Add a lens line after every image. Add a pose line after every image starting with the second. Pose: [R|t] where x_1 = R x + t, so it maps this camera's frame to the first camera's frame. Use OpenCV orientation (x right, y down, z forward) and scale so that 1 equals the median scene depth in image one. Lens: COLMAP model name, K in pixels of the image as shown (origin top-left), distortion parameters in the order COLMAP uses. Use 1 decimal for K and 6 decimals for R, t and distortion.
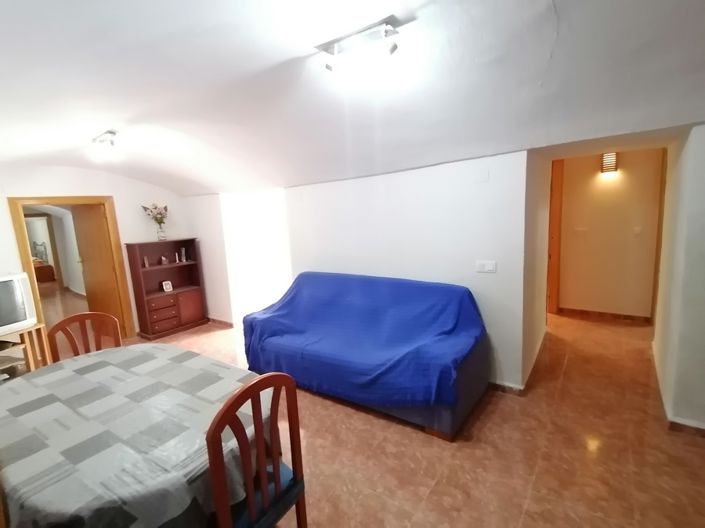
lens RADIAL K [[351.1, 0, 352.5], [0, 351.1, 264.0], [0, 0, 1]] dist [0.000064, -0.000120]
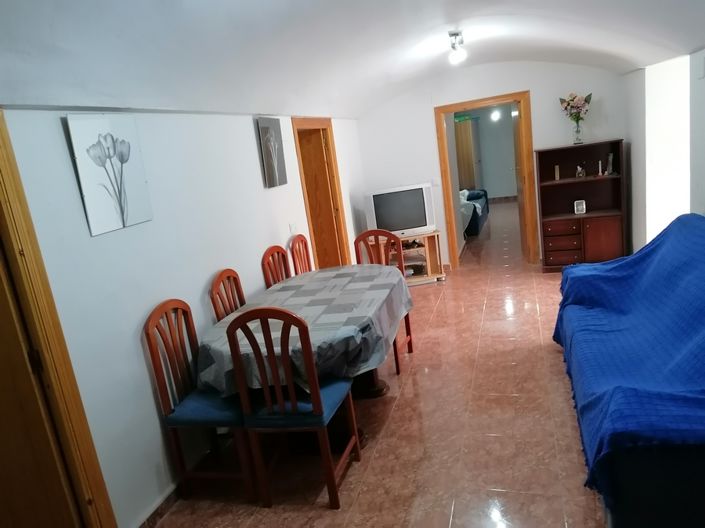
lens RADIAL K [[520.6, 0, 350.4], [0, 520.6, 264.7], [0, 0, 1]] dist [0.098800, -0.115843]
pose [[0.317901, 0.221274, -0.921942, 0.404599], [-0.018743, 0.973662, 0.227224, -0.067052], [0.947939, -0.054955, 0.313676, 0.192832]]
